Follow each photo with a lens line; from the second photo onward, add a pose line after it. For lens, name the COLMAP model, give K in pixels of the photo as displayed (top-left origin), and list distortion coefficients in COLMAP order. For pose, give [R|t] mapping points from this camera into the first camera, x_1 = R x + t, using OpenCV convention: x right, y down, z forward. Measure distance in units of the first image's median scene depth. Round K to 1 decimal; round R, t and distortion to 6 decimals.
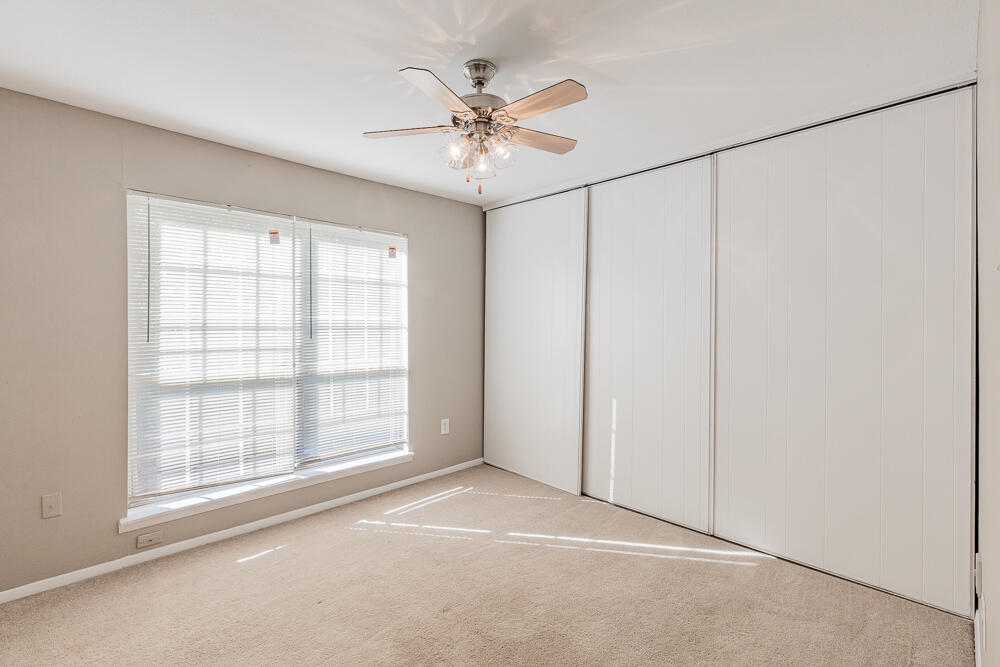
lens RADIAL K [[446.4, 0, 500.0], [0, 446.4, 333.5], [0, 0, 1]] dist [0.002636, 0.000112]
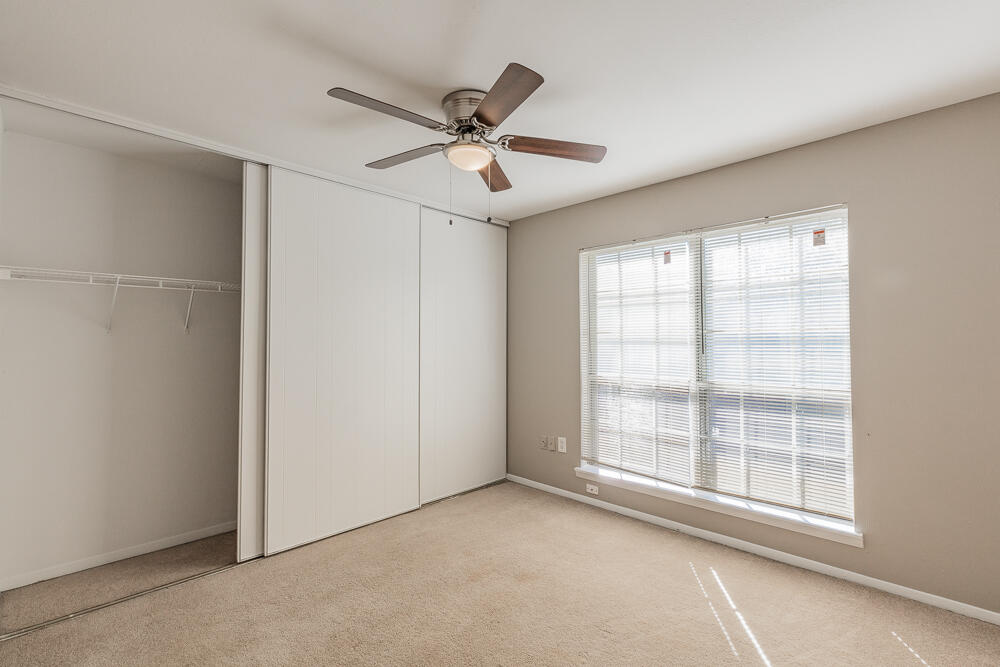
lens RADIAL K [[464.0, 0, 497.3], [0, 464.0, 345.5], [0, 0, 1]] dist [0.002279, -0.000213]
pose [[0.009399, 0.013566, -0.999864, 0.557704], [-0.017147, 0.999763, 0.013404, -0.012483], [0.999809, 0.017019, 0.009630, 0.546074]]
